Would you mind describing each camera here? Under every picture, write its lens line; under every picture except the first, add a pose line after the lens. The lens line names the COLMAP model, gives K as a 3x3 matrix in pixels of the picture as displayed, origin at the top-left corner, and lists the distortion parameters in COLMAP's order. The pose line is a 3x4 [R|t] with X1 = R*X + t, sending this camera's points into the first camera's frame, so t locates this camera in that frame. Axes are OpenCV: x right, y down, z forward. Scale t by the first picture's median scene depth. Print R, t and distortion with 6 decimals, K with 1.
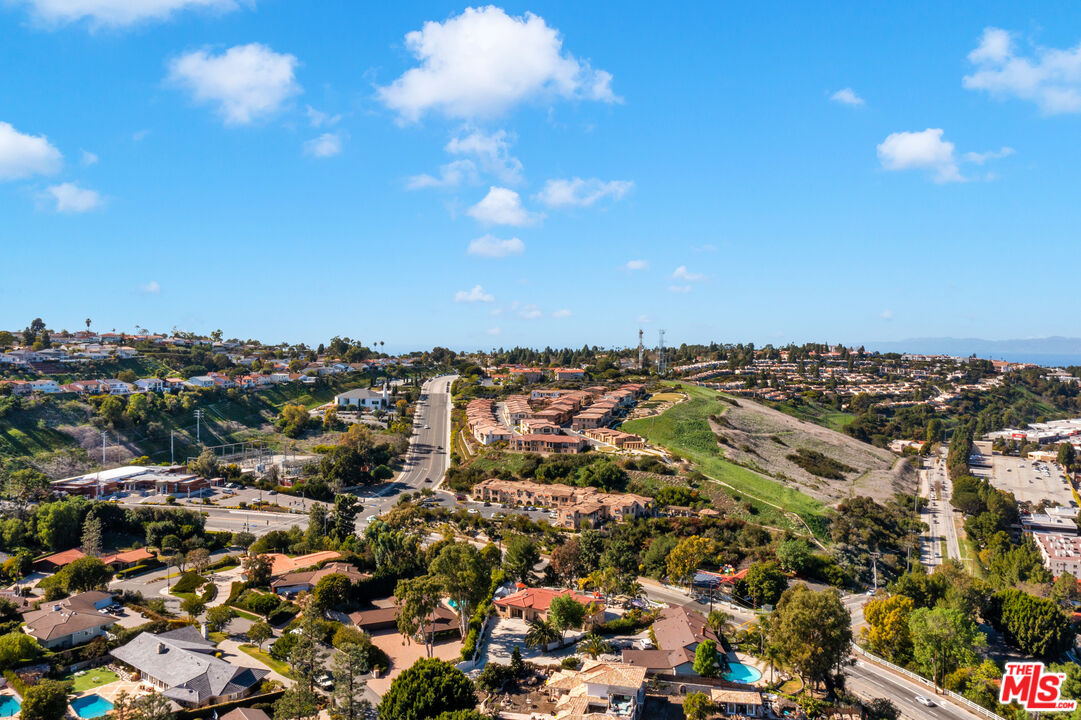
lens RADIAL K [[870.4, 0, 536.5], [0, 870.4, 353.2], [0, 0, 1]] dist [-0.023140, 0.014095]
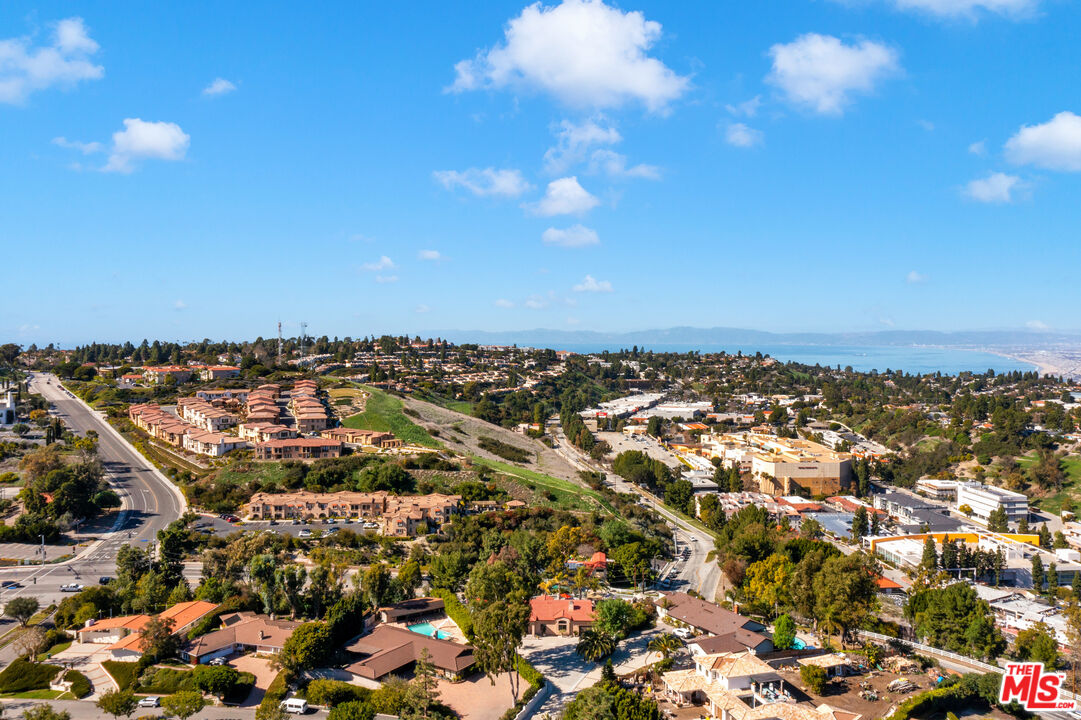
lens RADIAL K [[870.4, 0, 544.4], [0, 870.4, 361.2], [0, 0, 1]] dist [-0.023140, 0.014095]
pose [[0.850963, -0.023772, 0.524687, -0.277465], [0.014903, 0.999666, 0.021122, -0.002061], [-0.525014, -0.010154, 0.851033, 0.120326]]
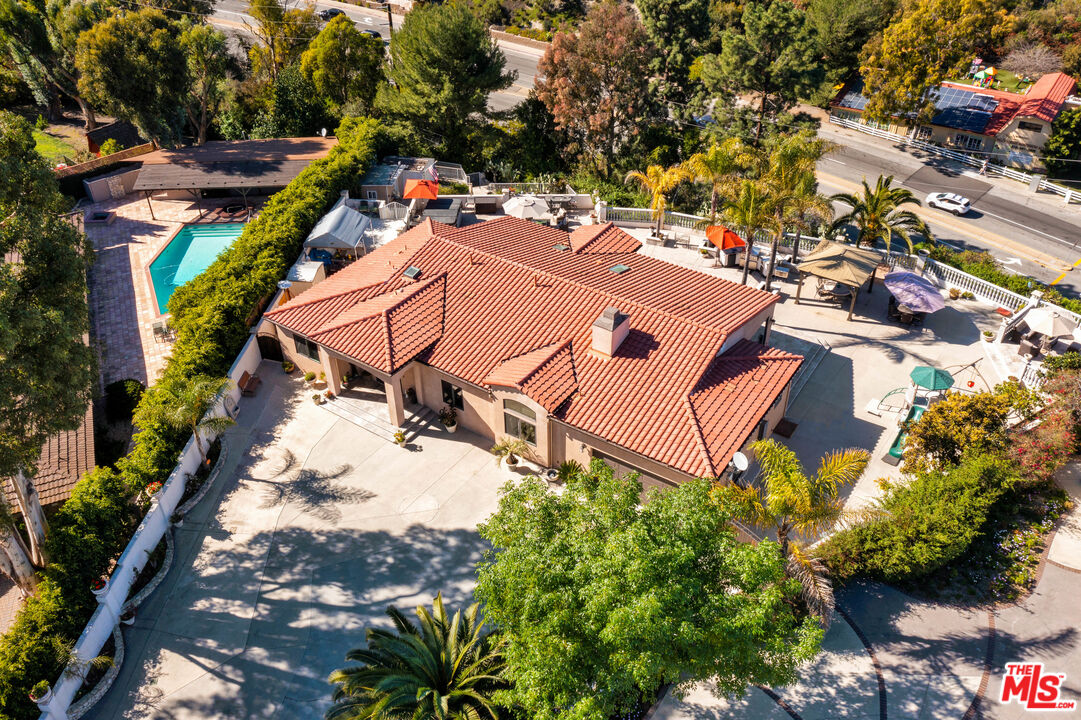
lens RADIAL K [[870.4, 0, 546.9], [0, 870.4, 362.8], [0, 0, 1]] dist [-0.023140, 0.014095]
pose [[0.999738, -0.020007, -0.011097, 0.013536], [0.022772, 0.823598, 0.566716, 0.103818], [-0.002199, -0.566821, 0.823838, 0.481416]]
